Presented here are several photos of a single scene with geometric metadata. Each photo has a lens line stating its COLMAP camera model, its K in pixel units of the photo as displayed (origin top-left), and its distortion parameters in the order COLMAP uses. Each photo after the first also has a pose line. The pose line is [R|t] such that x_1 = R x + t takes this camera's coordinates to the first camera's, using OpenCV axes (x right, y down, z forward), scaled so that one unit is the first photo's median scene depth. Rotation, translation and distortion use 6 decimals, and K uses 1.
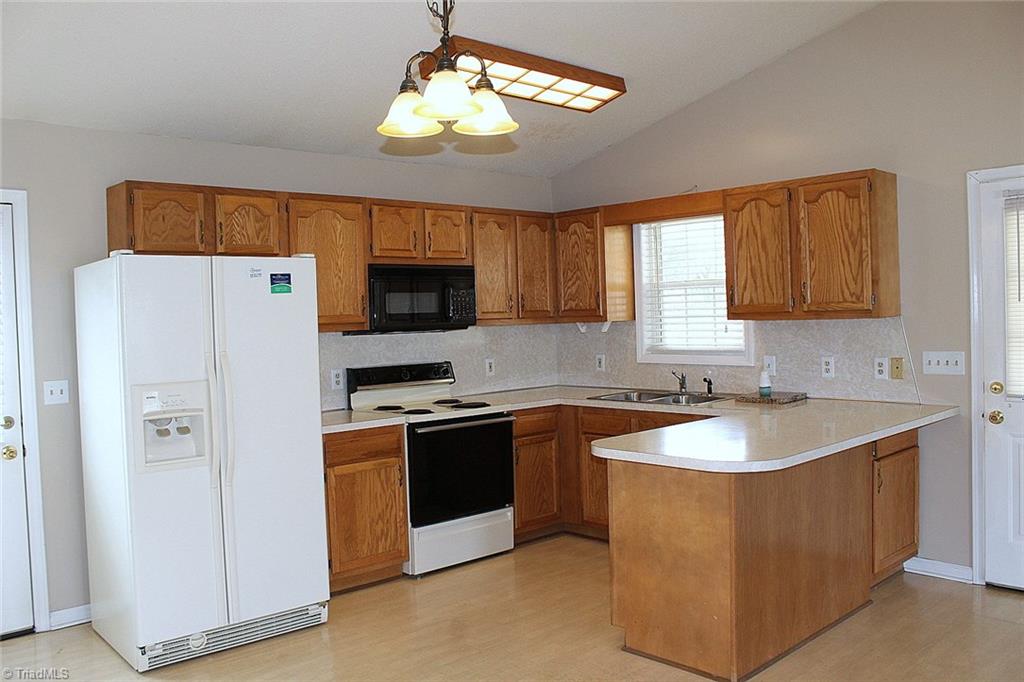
lens RADIAL K [[839.1, 0, 519.9], [0, 839.1, 335.5], [0, 0, 1]] dist [-0.124151, 0.073434]
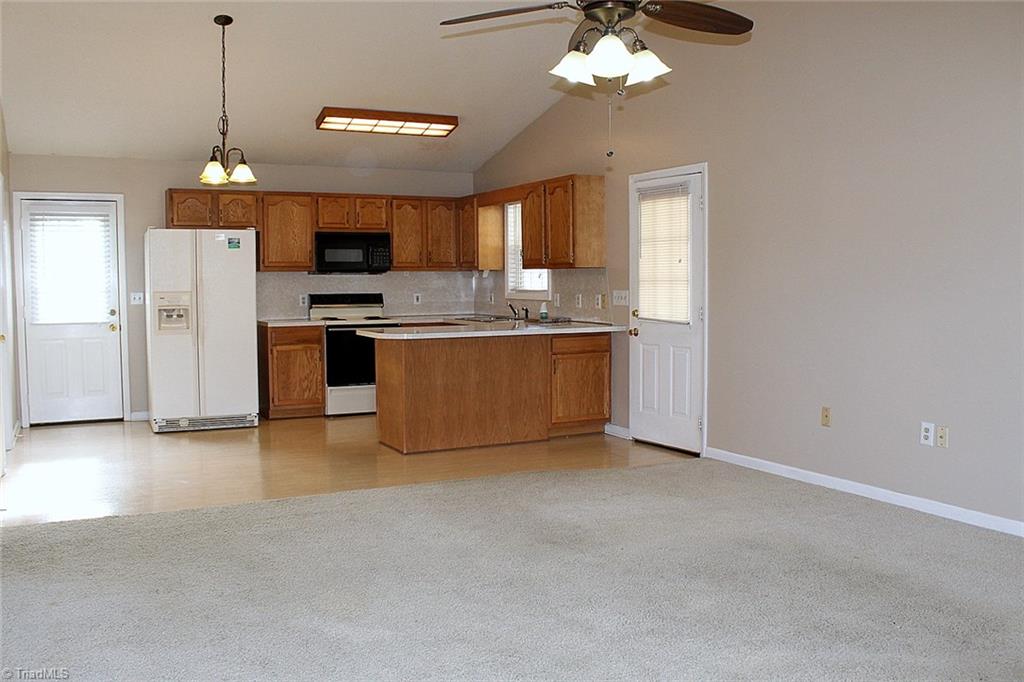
lens RADIAL K [[839.1, 0, 504.7], [0, 839.1, 320.5], [0, 0, 1]] dist [-0.124151, 0.073434]
pose [[0.962918, 0.036419, -0.267325, 0.675219], [-0.028510, 0.999035, 0.033411, 0.027507], [0.268284, -0.024551, 0.963027, -0.549832]]
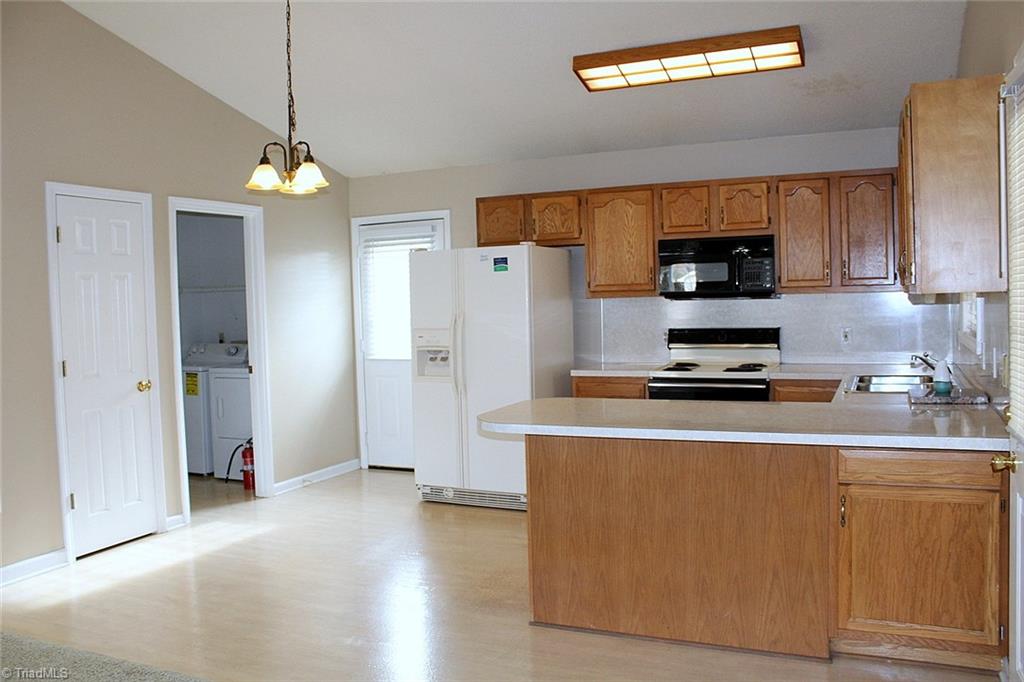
lens RADIAL K [[839.1, 0, 540.3], [0, 839.1, 333.2], [0, 0, 1]] dist [-0.124151, 0.073434]
pose [[0.422800, 0.059487, -0.904269, 0.857929], [-0.007201, 0.998032, 0.062288, -0.028301], [0.906195, -0.019823, 0.422396, 0.364543]]
